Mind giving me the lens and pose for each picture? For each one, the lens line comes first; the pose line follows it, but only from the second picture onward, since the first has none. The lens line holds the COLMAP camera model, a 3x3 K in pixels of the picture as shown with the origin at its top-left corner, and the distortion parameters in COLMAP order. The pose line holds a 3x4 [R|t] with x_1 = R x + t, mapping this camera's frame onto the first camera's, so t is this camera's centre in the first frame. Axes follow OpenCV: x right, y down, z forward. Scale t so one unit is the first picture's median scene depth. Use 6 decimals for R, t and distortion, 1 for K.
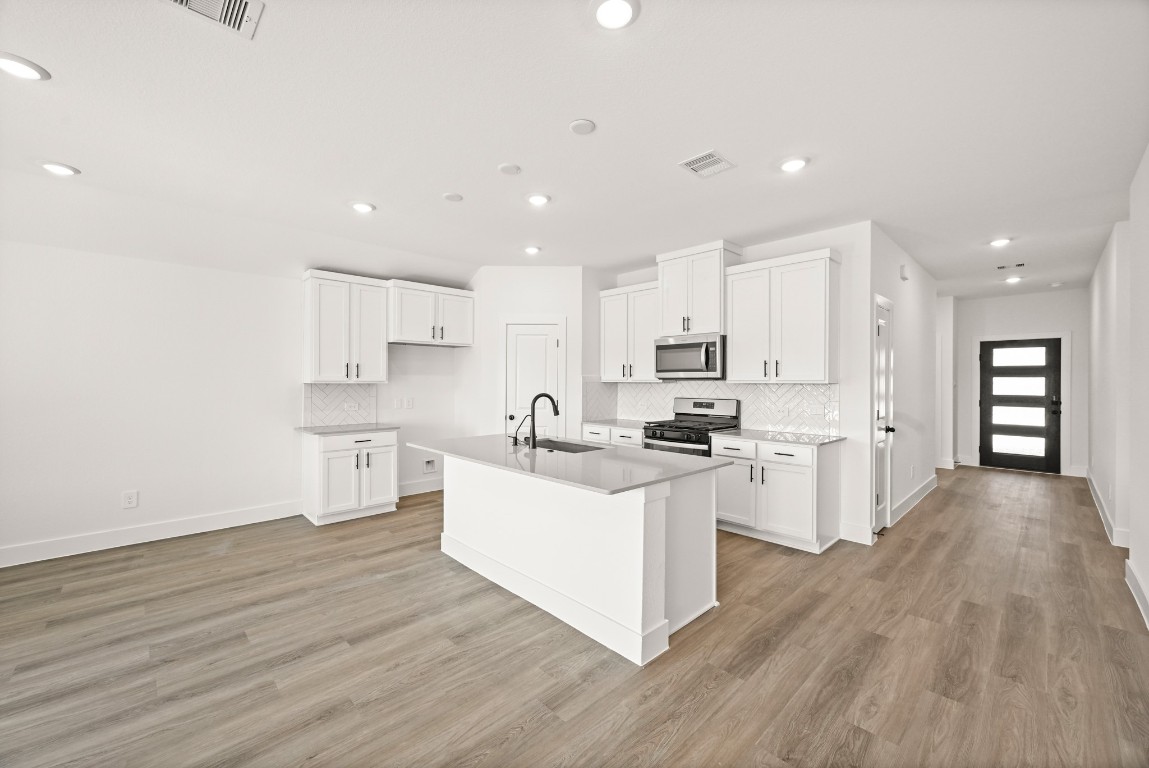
lens RADIAL K [[460.6, 0, 574.0], [0, 460.6, 380.6], [0, 0, 1]] dist [-0.000202, -0.000738]
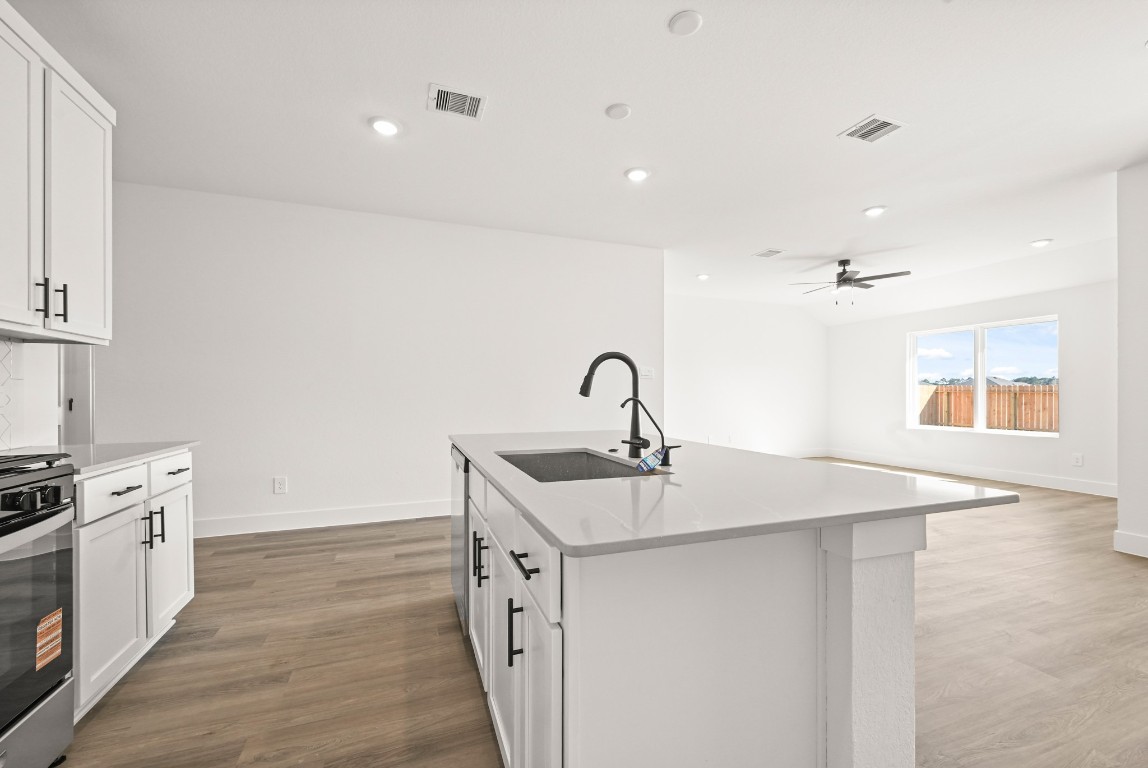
lens RADIAL K [[460.2, 0, 574.7], [0, 460.2, 392.5], [0, 0, 1]] dist [-0.000202, -0.000738]
pose [[-0.917558, -0.001095, 0.397600, -0.207498], [-0.002629, 0.999991, -0.003312, 0.066865], [-0.397593, -0.004085, -0.917553, 1.348105]]
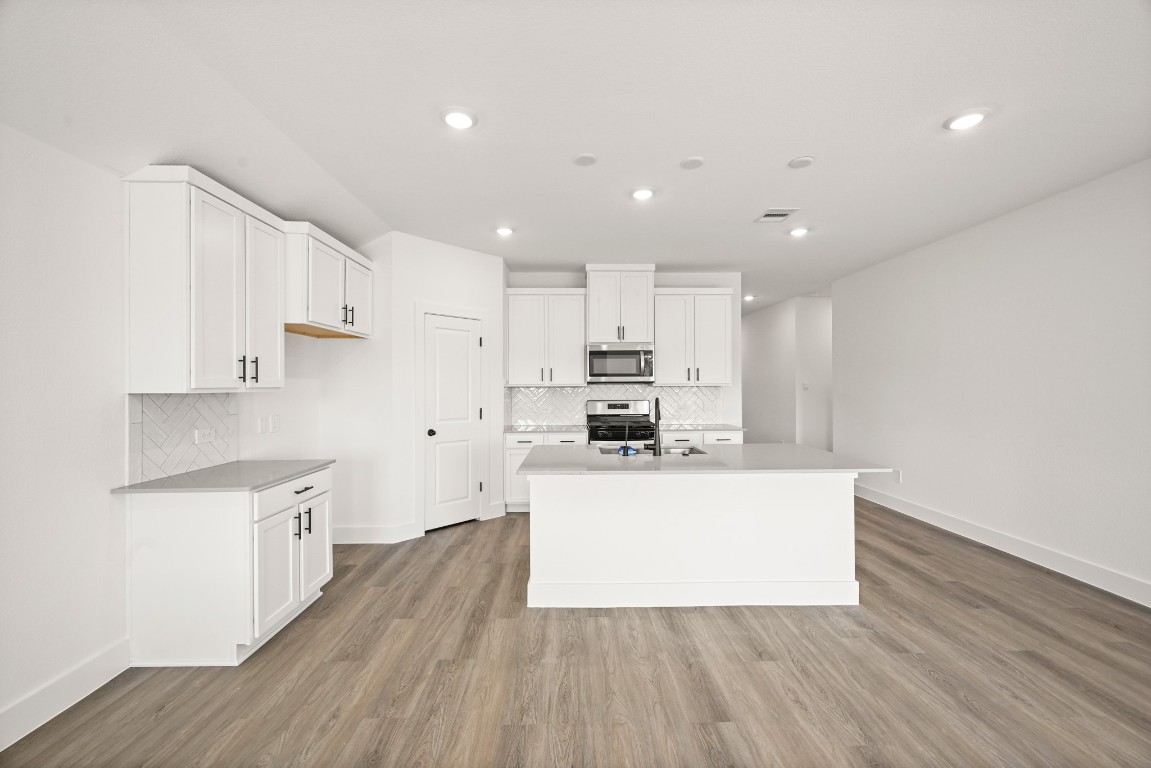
lens RADIAL K [[461.4, 0, 567.0], [0, 461.4, 383.6], [0, 0, 1]] dist [-0.000202, -0.000738]
pose [[0.677232, -0.003784, 0.735760, -0.828294], [0.006644, 0.999977, -0.000972, -0.001649], [-0.735739, 0.005547, 0.677242, 0.442807]]
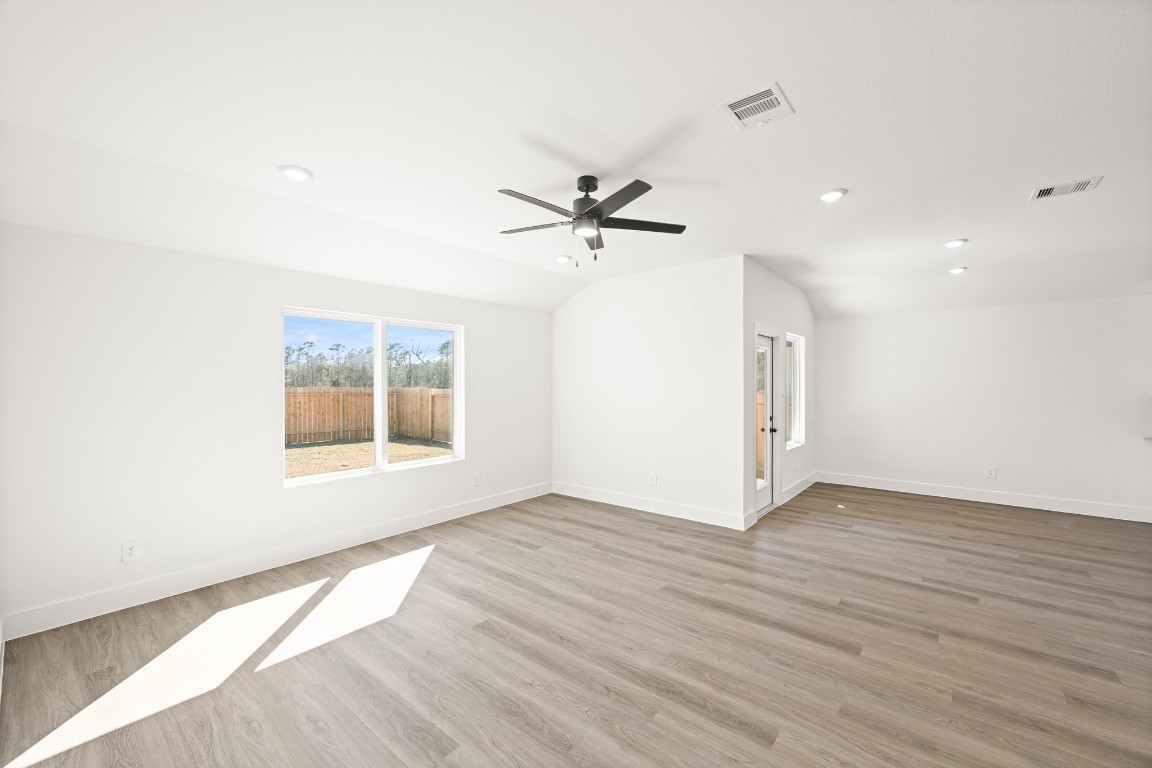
lens RADIAL K [[461.8, 0, 577.6], [0, 461.8, 384.1], [0, 0, 1]] dist [-0.000202, -0.000738]
pose [[0.119812, 0.001376, -0.992796, 0.342153], [-0.002569, 0.999996, 0.001076, -0.018058], [0.992793, 0.002422, 0.119815, -0.497522]]
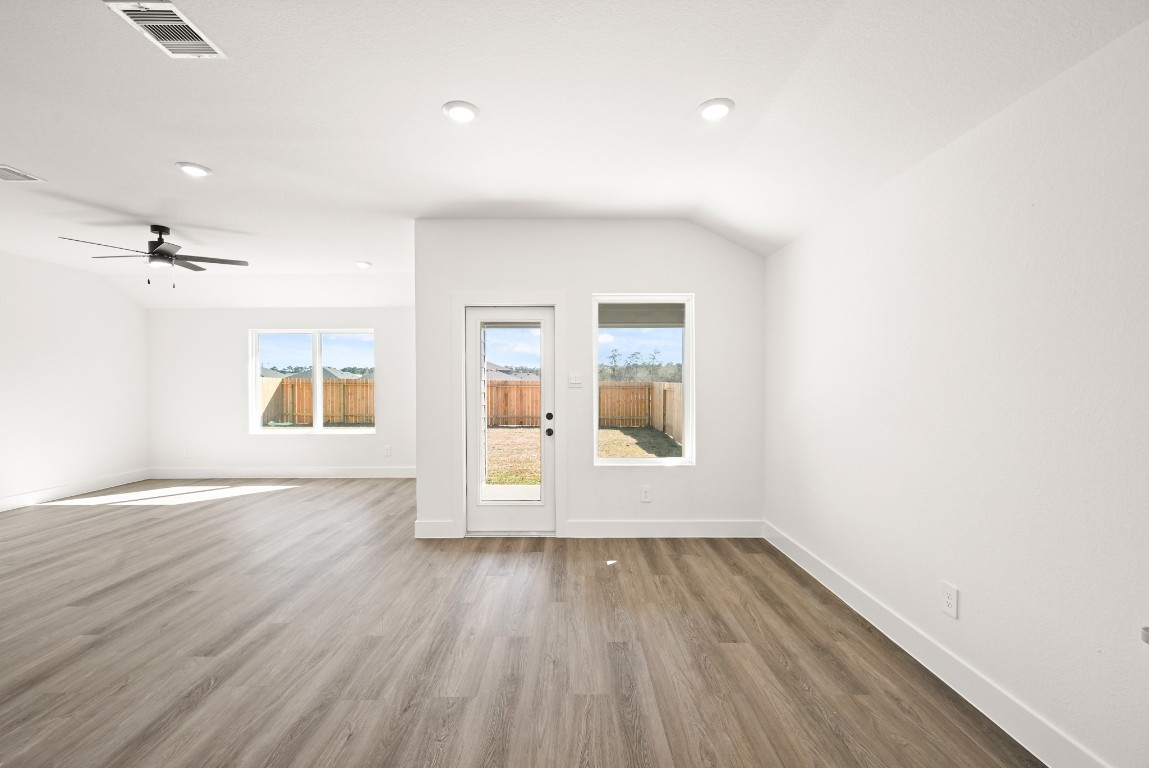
lens RADIAL K [[460.6, 0, 569.8], [0, 460.6, 381.2], [0, 0, 1]] dist [-0.000202, -0.000738]
pose [[-0.687265, 0.004072, -0.726396, -0.288533], [0.003127, 0.999992, 0.002648, 0.002249], [0.726400, -0.000452, -0.687272, 1.103194]]
